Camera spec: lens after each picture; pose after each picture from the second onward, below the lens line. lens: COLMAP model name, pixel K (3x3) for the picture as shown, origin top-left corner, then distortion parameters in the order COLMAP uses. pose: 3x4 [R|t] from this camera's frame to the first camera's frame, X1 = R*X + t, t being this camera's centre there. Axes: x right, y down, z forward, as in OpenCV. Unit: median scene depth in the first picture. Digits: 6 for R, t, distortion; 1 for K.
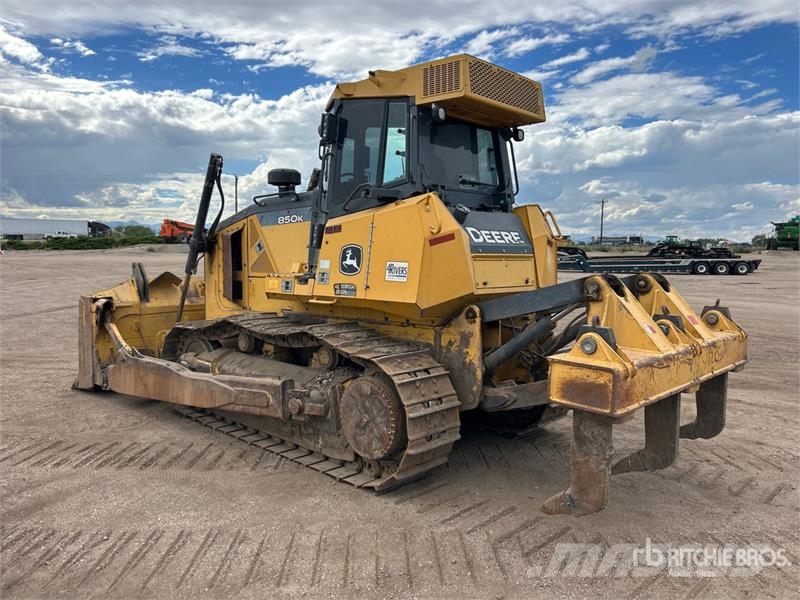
lens RADIAL K [[605.9, 0, 397.0], [0, 605.9, 294.2], [0, 0, 1]] dist [0.050198, -0.058543]
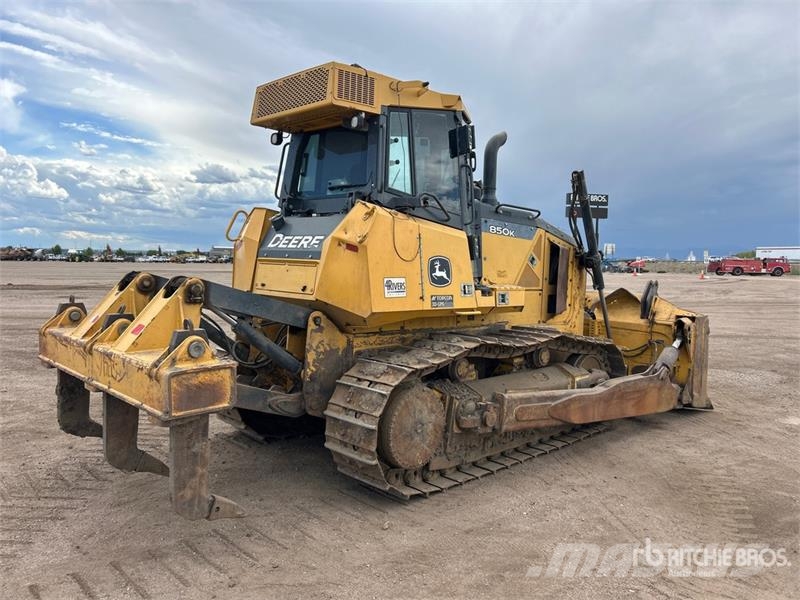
lens RADIAL K [[600.7, 0, 399.7], [0, 600.7, 295.4], [0, 0, 1]] dist [0.085742, -0.082358]
pose [[-0.028257, 0.052350, -0.998229, 1.228486], [-0.097610, 0.993711, 0.054876, -0.082586], [0.994823, 0.098988, -0.022969, 1.273948]]
